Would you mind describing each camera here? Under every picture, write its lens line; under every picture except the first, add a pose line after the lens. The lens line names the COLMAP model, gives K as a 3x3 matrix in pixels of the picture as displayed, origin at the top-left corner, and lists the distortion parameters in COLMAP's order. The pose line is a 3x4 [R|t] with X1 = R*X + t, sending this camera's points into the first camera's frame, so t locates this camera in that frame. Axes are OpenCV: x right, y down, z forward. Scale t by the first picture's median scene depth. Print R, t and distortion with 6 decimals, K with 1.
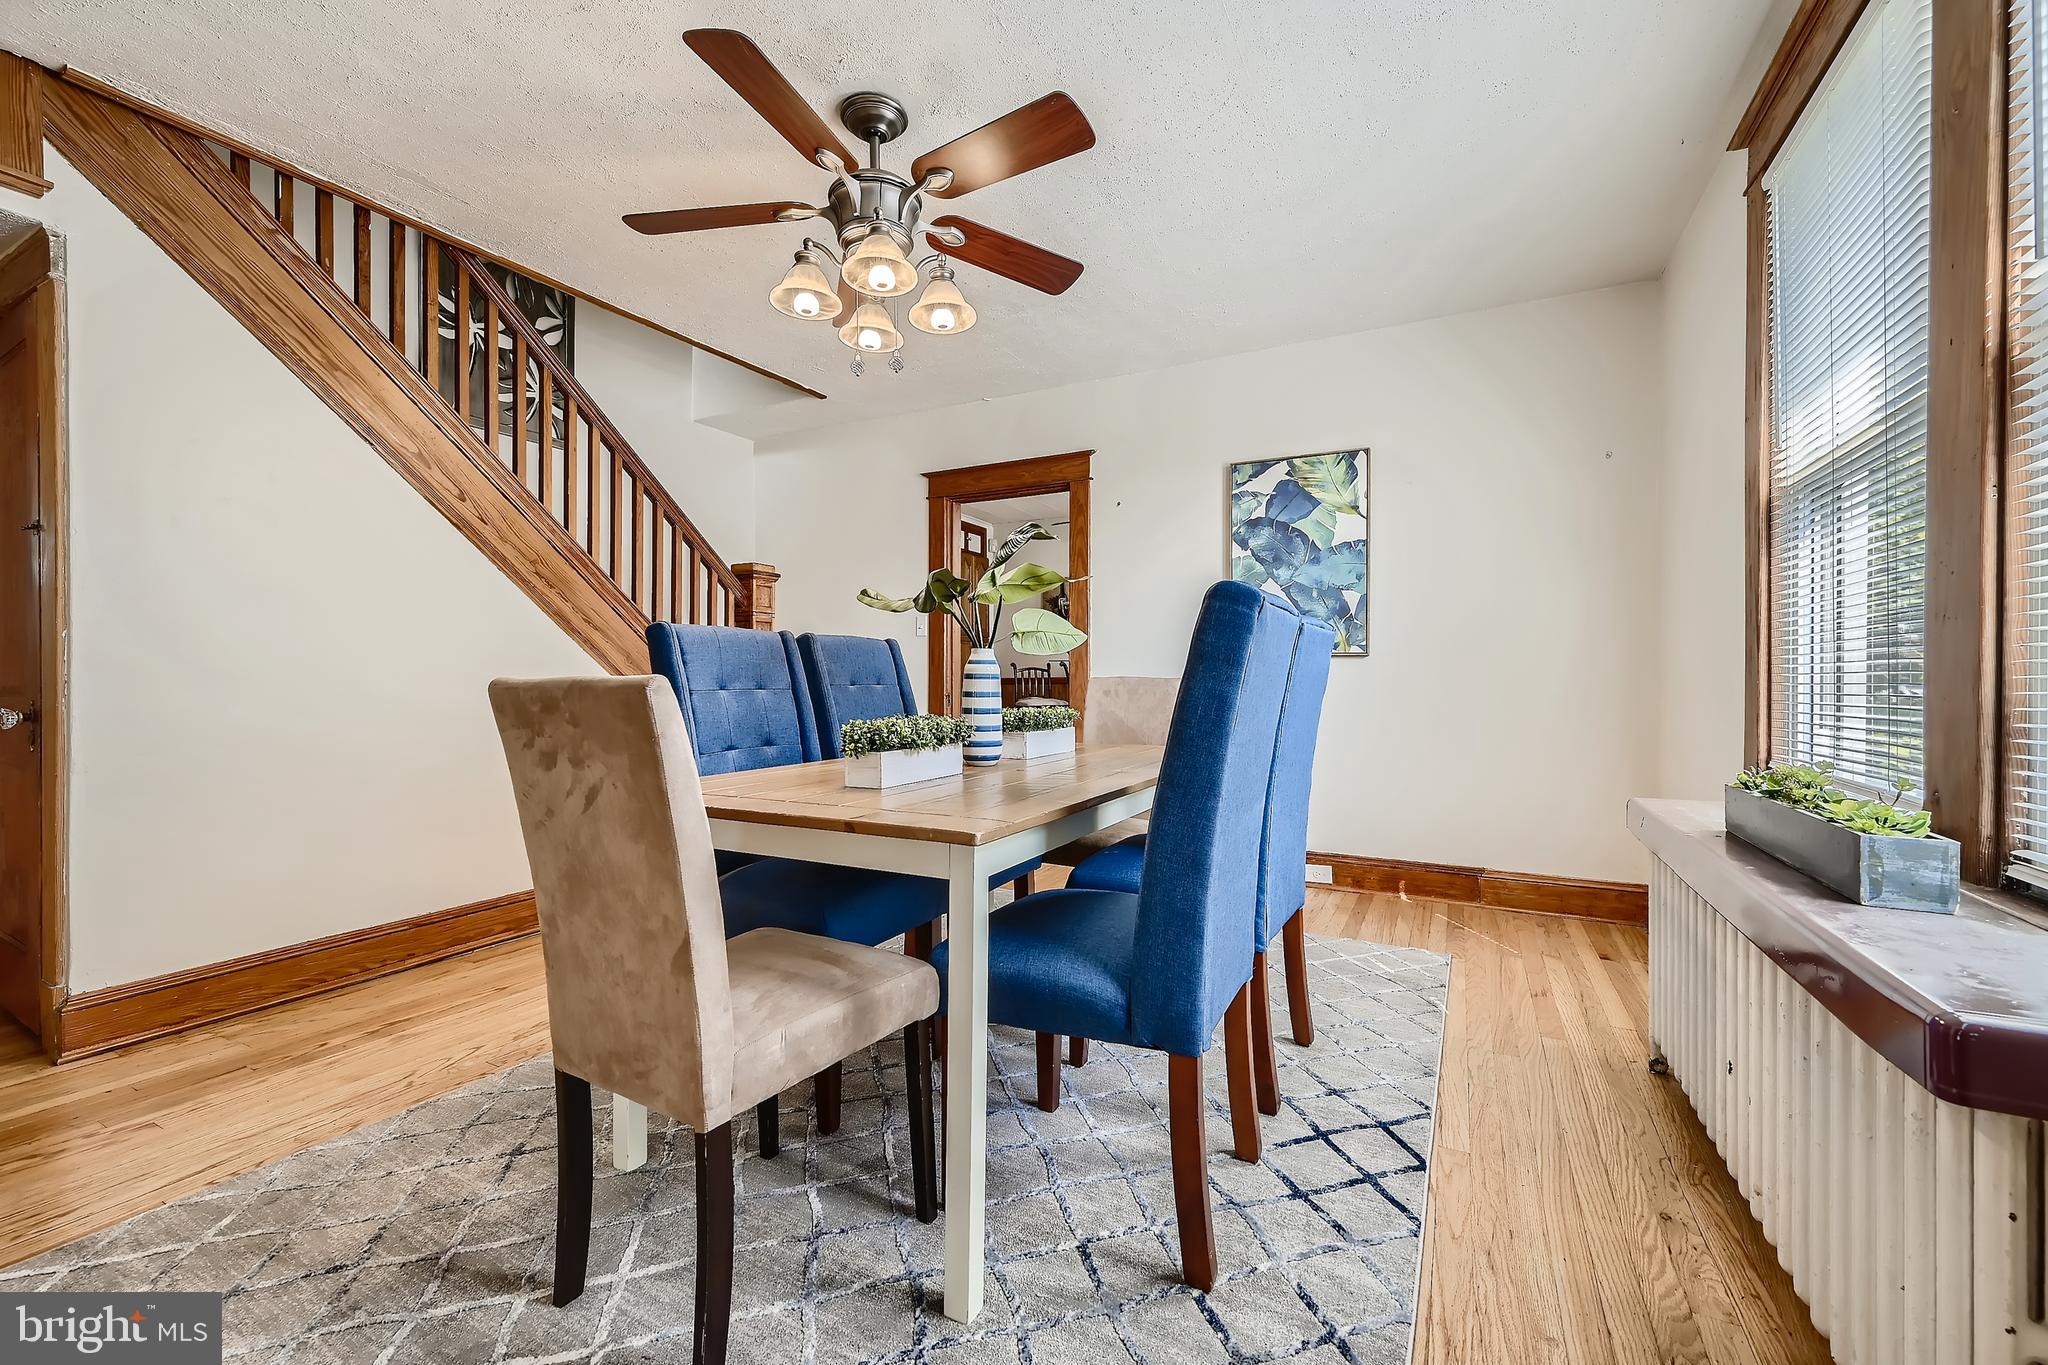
lens RADIAL K [[815.6, 0, 1024.0], [0, 815.6, 682.5], [0, 0, 1]] dist [-0.001260, -0.000137]
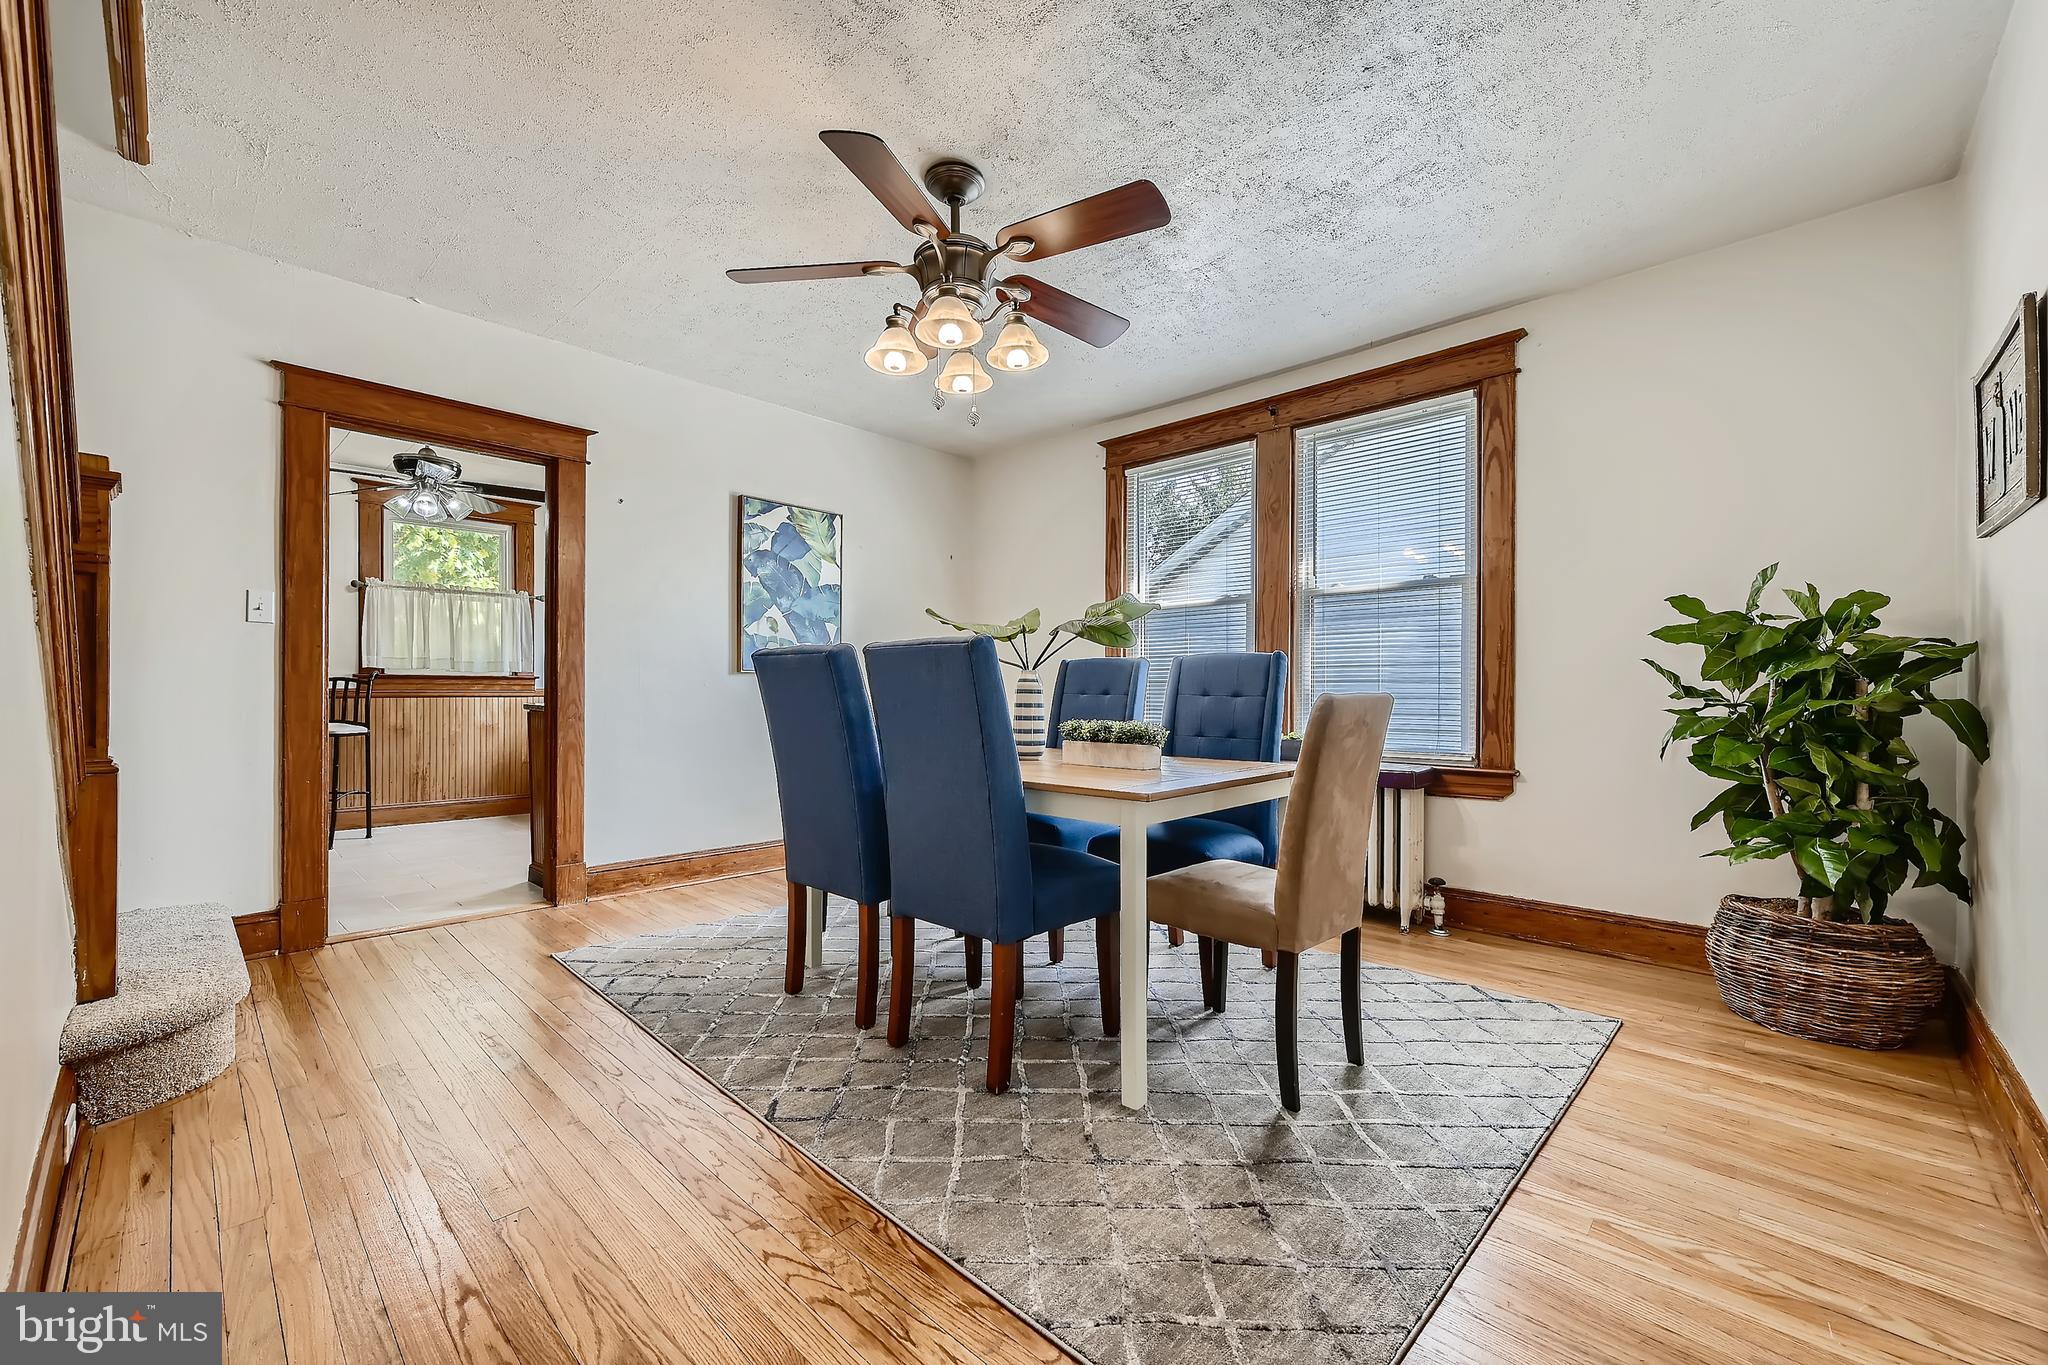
lens RADIAL K [[815.7, 0, 1027.2], [0, 815.7, 692.2], [0, 0, 1]] dist [-0.000634, -0.000059]
pose [[0.268265, -0.000832, 0.963345, -0.717565], [0.003318, 0.999994, -0.000060, -0.004218], [-0.963339, 0.003213, 0.268267, 0.356366]]
